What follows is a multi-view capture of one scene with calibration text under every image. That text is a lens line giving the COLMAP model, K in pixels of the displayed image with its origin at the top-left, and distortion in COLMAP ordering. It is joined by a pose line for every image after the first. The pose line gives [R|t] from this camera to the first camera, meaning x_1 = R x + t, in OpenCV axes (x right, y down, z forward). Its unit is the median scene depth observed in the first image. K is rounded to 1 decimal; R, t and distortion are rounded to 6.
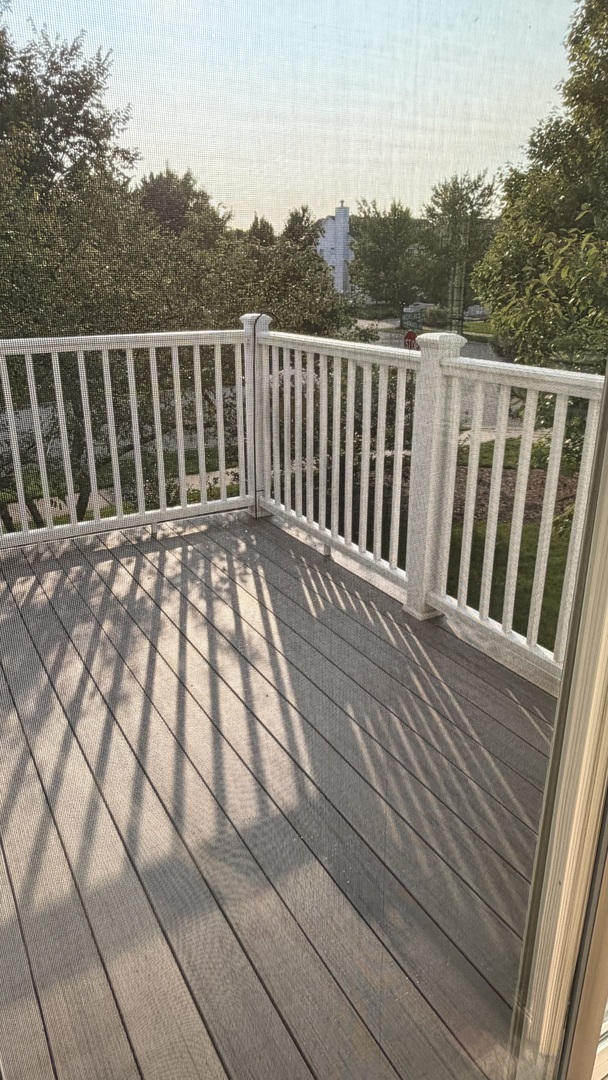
lens RADIAL K [[717.0, 0, 300.9], [0, 717.0, 539.7], [0, 0, 1]] dist [-0.006050, 0.015469]
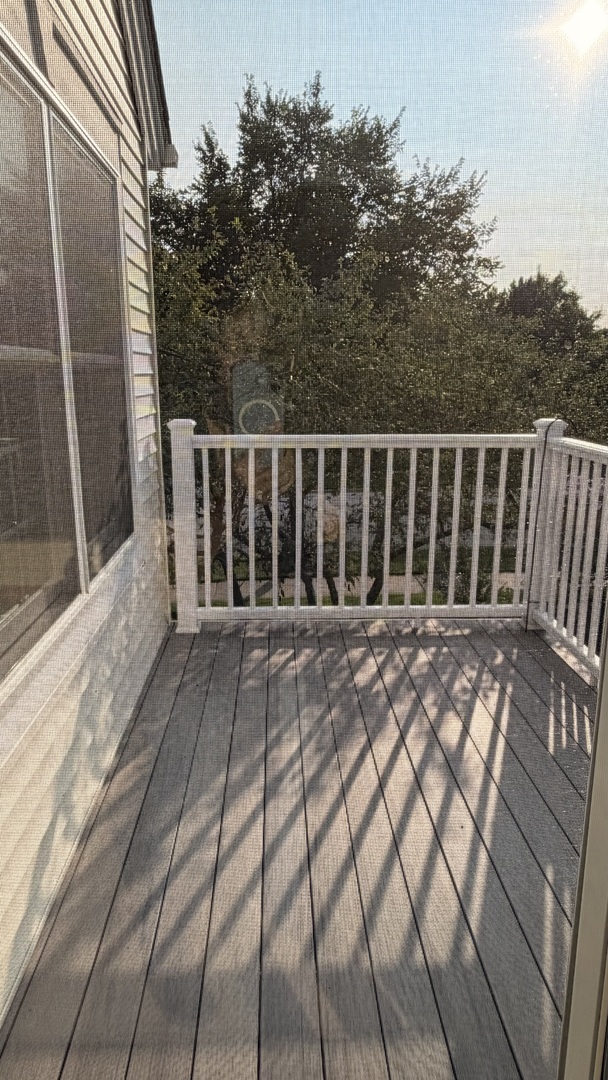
lens RADIAL K [[717.0, 0, 300.9], [0, 717.0, 539.7], [0, 0, 1]] dist [-0.006050, 0.015469]
pose [[0.884897, 0.111187, -0.452322, 0.093741], [-0.166038, 0.982595, -0.083292, -0.021444], [0.435188, 0.148808, 0.887957, 0.028505]]
